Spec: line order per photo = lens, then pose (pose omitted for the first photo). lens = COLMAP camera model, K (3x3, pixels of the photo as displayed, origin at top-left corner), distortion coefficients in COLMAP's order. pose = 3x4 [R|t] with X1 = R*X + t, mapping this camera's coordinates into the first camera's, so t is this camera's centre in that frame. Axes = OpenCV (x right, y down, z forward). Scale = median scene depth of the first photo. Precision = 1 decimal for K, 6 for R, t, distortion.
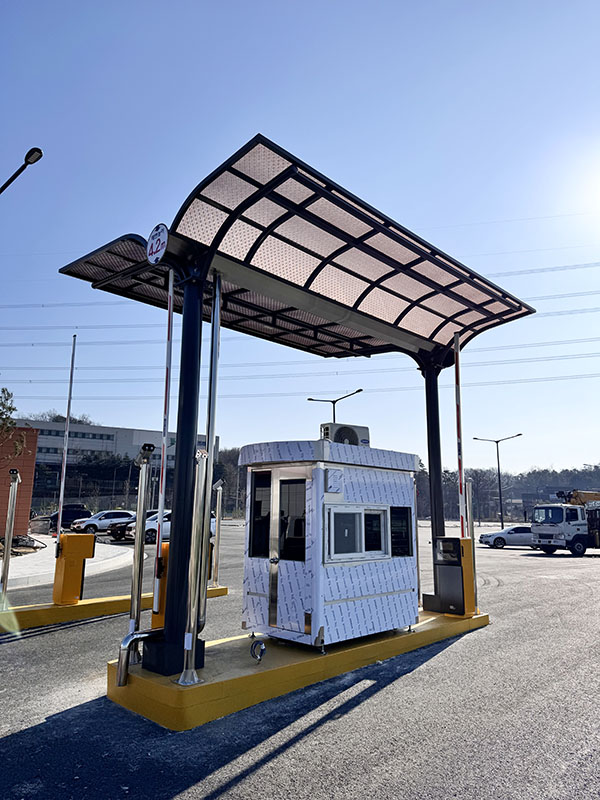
lens RADIAL K [[559.0, 0, 298.4], [0, 559.0, 398.2], [0, 0, 1]] dist [0.031773, 0.000514]
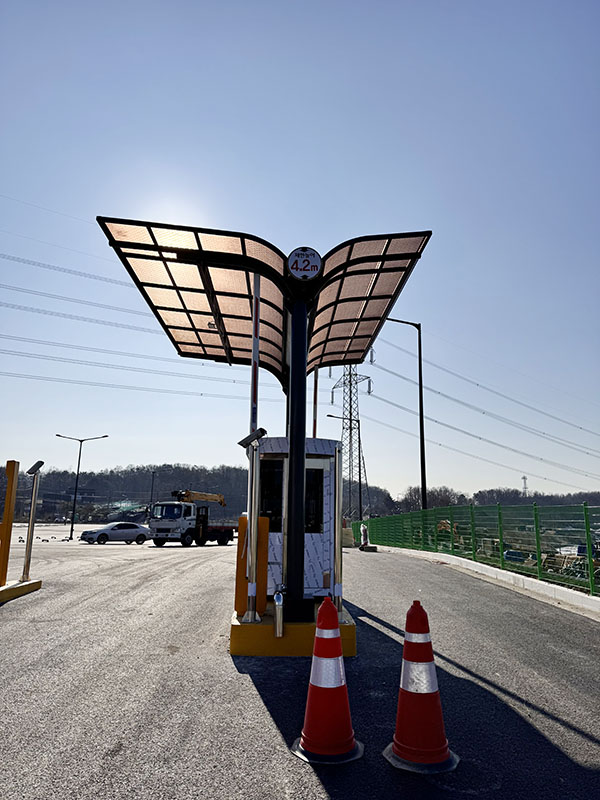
lens RADIAL K [[559.0, 0, 304.1], [0, 559.0, 401.8], [0, 0, 1]] dist [0.031773, 0.000514]
pose [[0.685450, 0.154584, 0.711521, -0.204836], [-0.157766, 0.985520, -0.062127, 0.016731], [-0.710822, -0.069669, 0.699913, 0.030879]]
